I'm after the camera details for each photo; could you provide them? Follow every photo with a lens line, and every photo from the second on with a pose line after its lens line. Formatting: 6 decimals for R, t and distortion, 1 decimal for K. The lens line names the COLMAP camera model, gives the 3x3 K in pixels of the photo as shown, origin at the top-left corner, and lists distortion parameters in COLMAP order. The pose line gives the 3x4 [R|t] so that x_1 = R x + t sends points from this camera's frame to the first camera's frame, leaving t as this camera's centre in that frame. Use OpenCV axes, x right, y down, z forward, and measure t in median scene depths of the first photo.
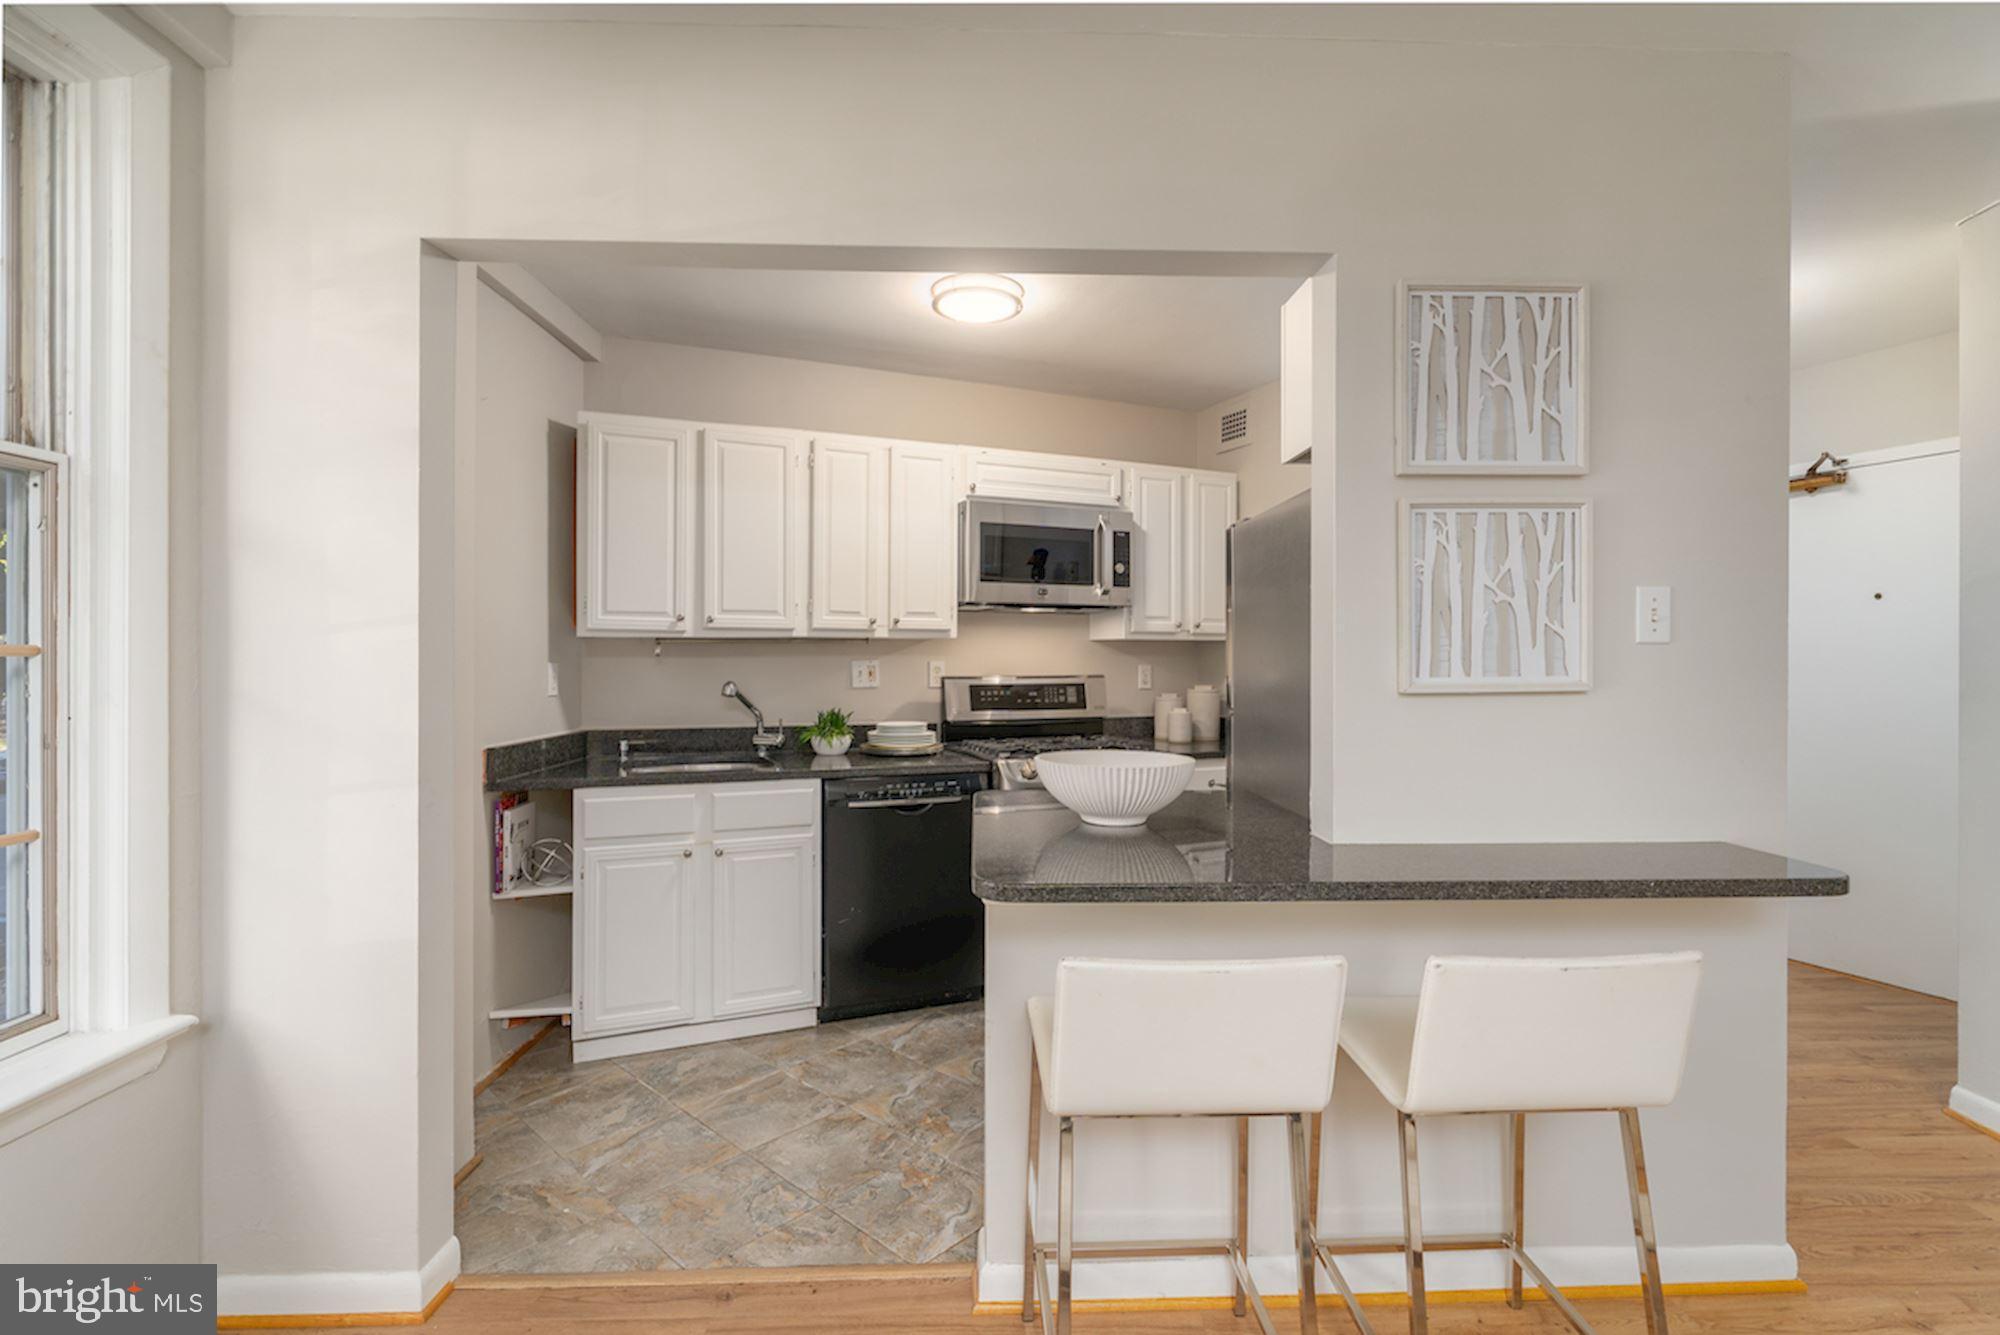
lens RADIAL K [[913.9, 0, 1004.1], [0, 913.9, 661.0], [0, 0, 1]] dist [0.000404, 0.000228]
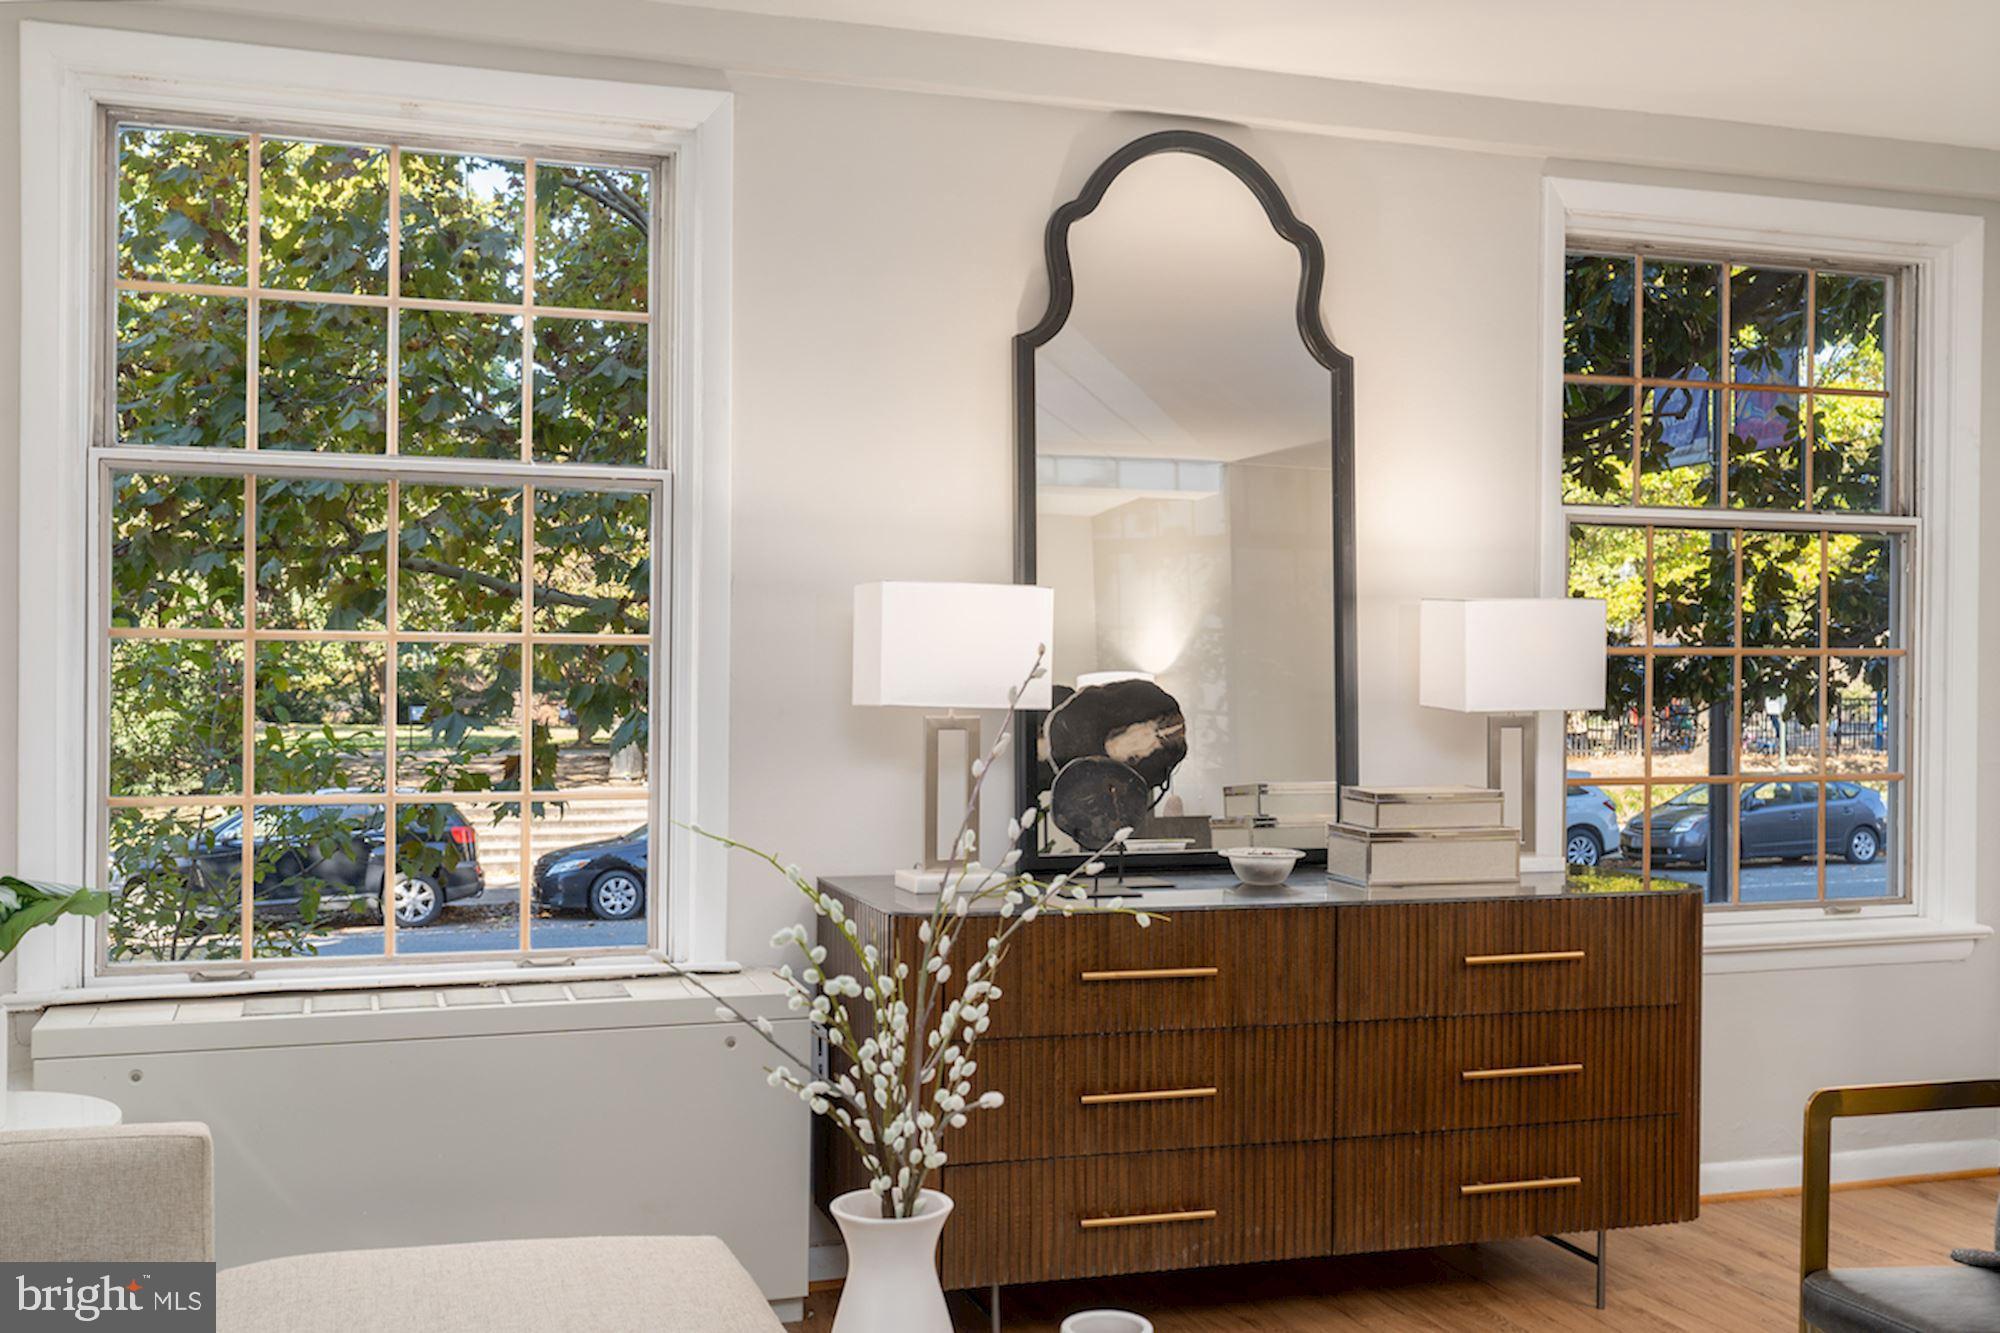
lens RADIAL K [[2098.1, 0, 1002.5], [0, 2098.1, 628.4], [0, 0, 1]] dist [0.040837, 0.009173]
pose [[0.312318, -0.008446, -0.949940, 1.641737], [-0.014900, 0.999794, -0.013788, 0.015677], [0.949861, 0.018461, 0.312127, -1.373177]]
